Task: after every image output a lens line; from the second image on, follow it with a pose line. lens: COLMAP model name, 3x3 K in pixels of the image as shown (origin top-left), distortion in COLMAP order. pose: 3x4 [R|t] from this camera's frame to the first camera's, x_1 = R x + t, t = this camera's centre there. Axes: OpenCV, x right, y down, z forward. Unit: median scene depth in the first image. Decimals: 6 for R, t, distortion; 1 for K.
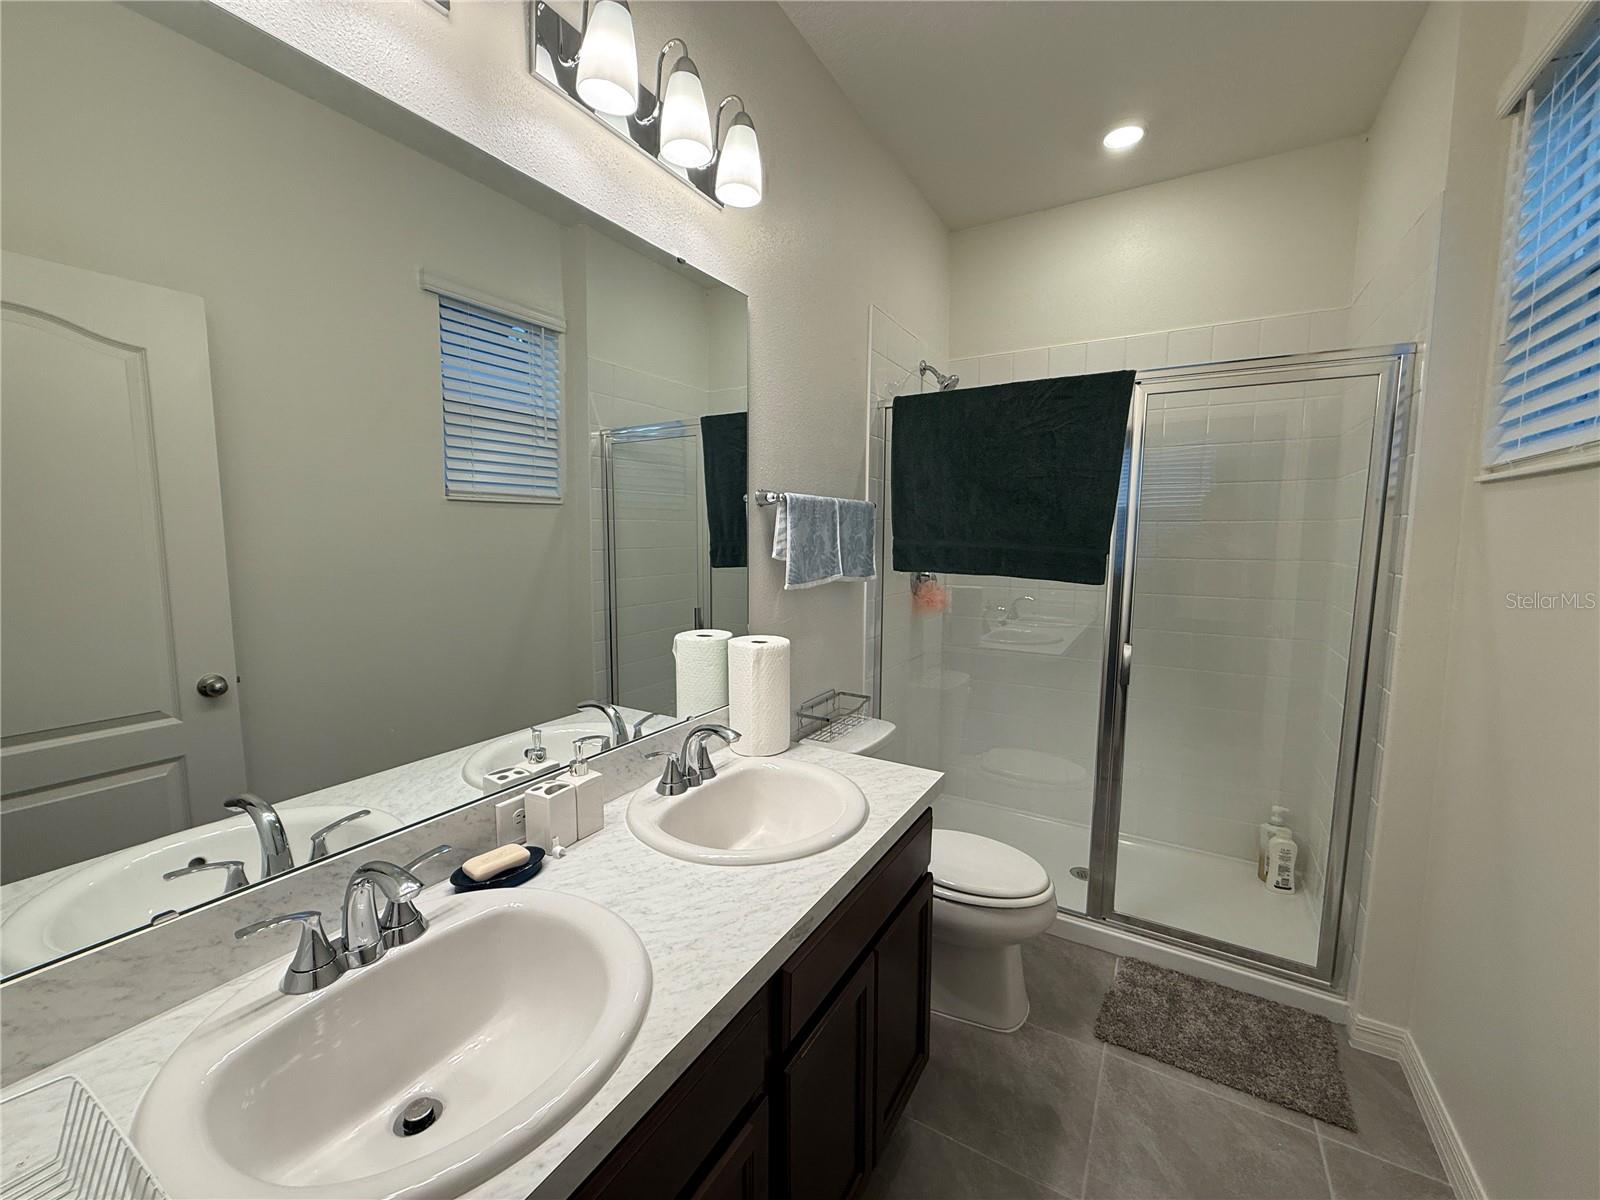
lens RADIAL K [[636.8, 0, 795.3], [0, 636.8, 599.4], [0, 0, 1]] dist [0.000452, -0.000096]
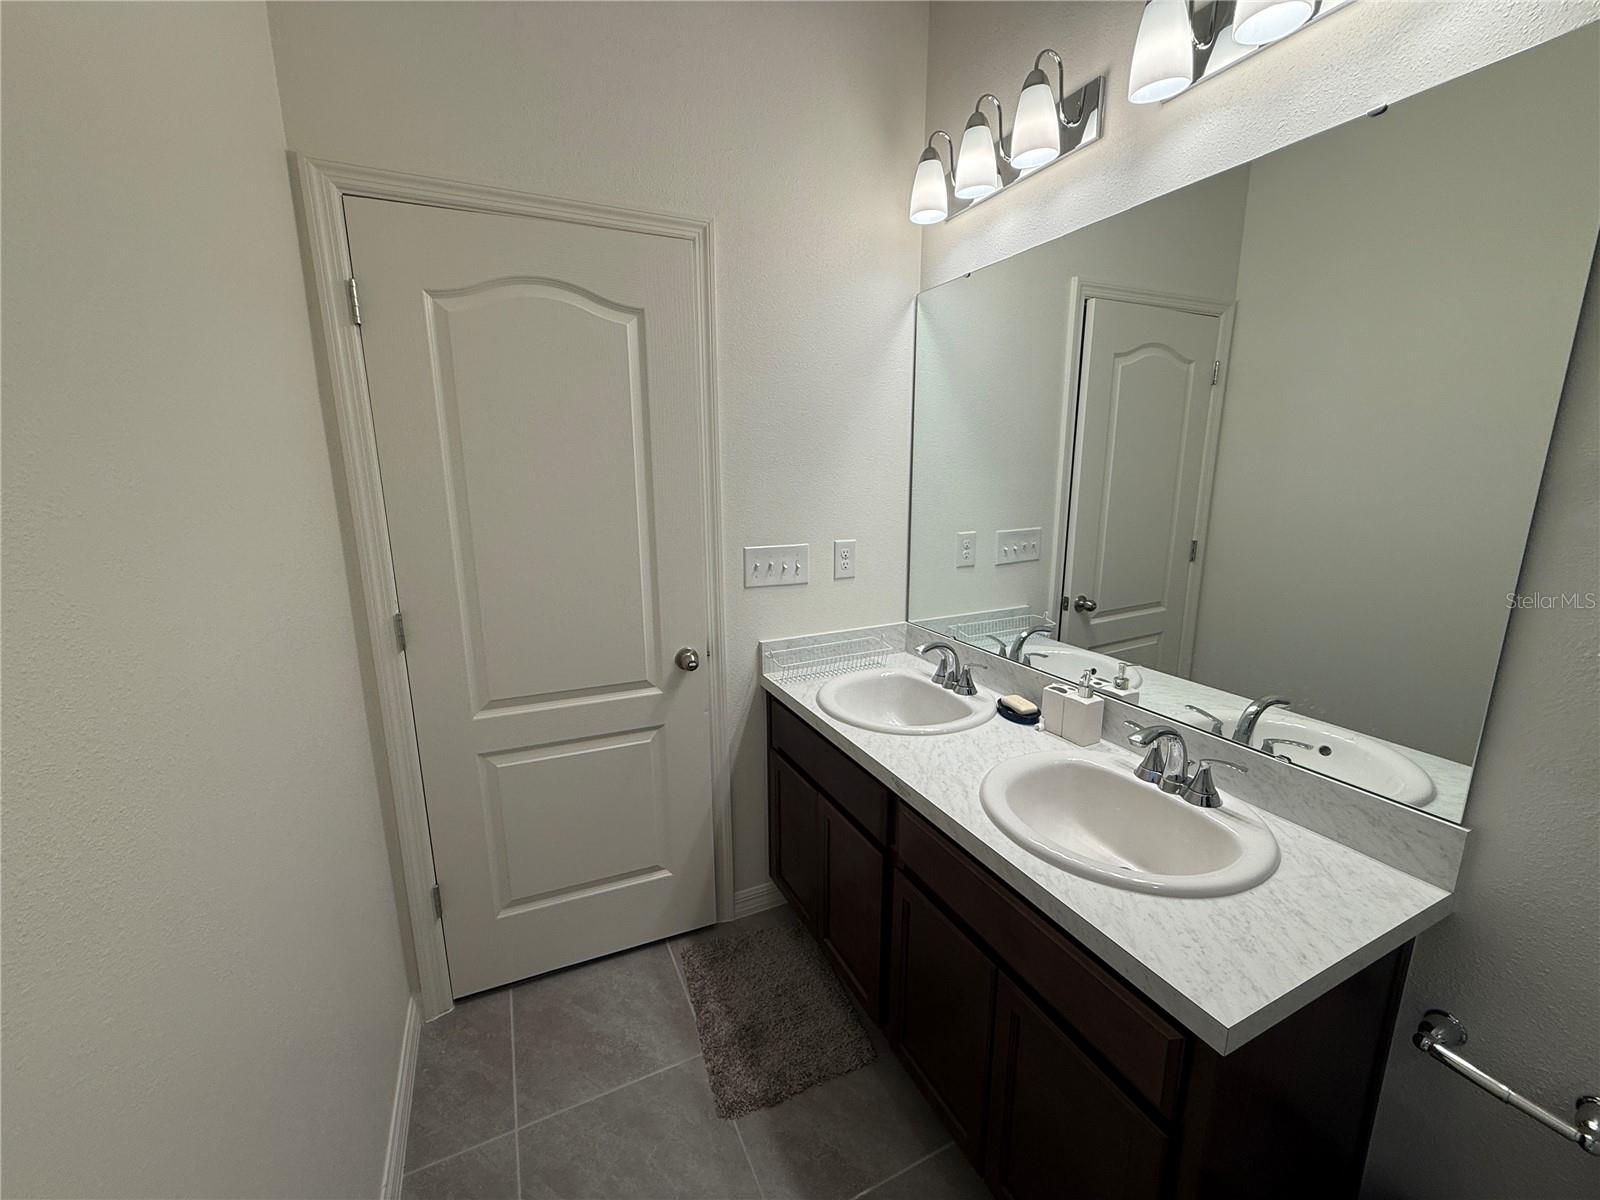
lens RADIAL K [[636.8, 0, 795.3], [0, 636.8, 599.4], [0, 0, 1]] dist [0.000452, -0.000096]
pose [[-0.558456, 0.172776, -0.811342, 0.999180], [-0.085178, 0.960956, 0.263266, -0.195265], [0.825150, 0.216131, -0.521934, 1.191651]]
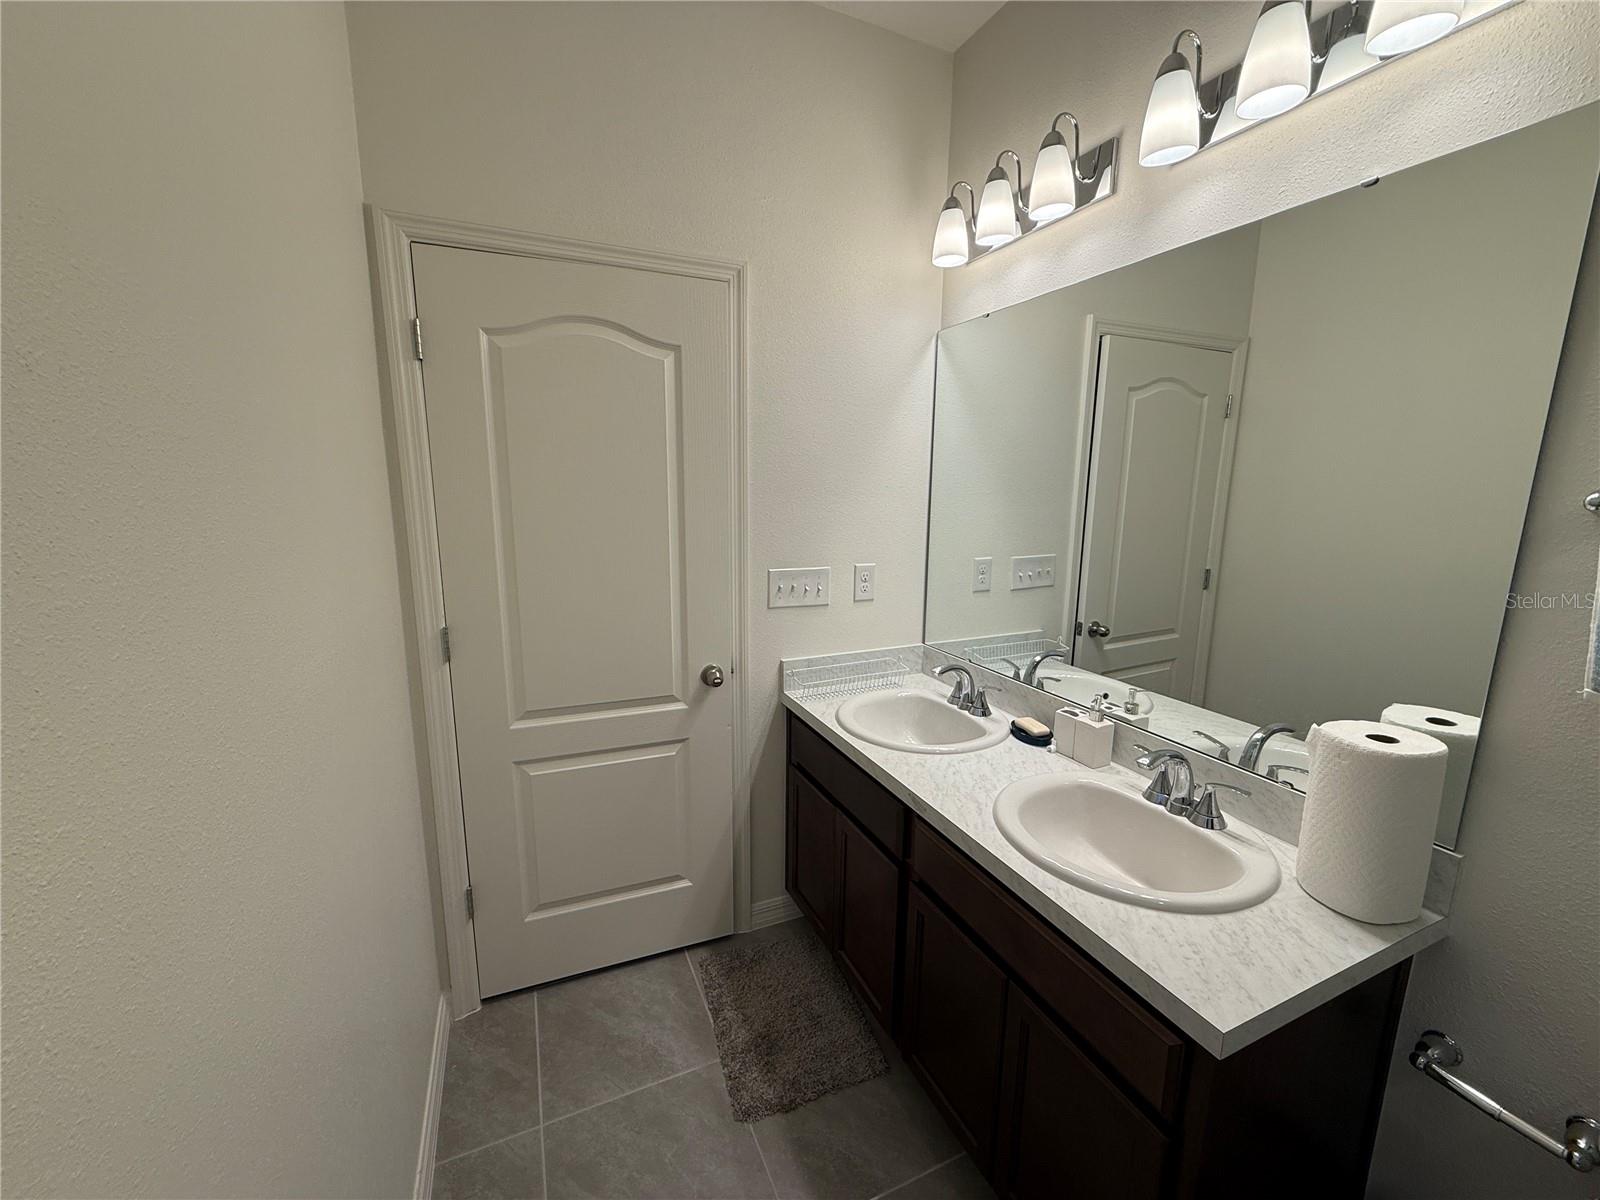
lens RADIAL K [[636.8, 0, 795.3], [0, 636.8, 599.4], [0, 0, 1]] dist [0.000452, -0.000096]
pose [[-0.578909, 0.139793, -0.803320, 1.067485], [-0.098252, 0.966057, 0.238917, -0.220832], [0.809451, 0.217238, -0.545524, 1.209400]]
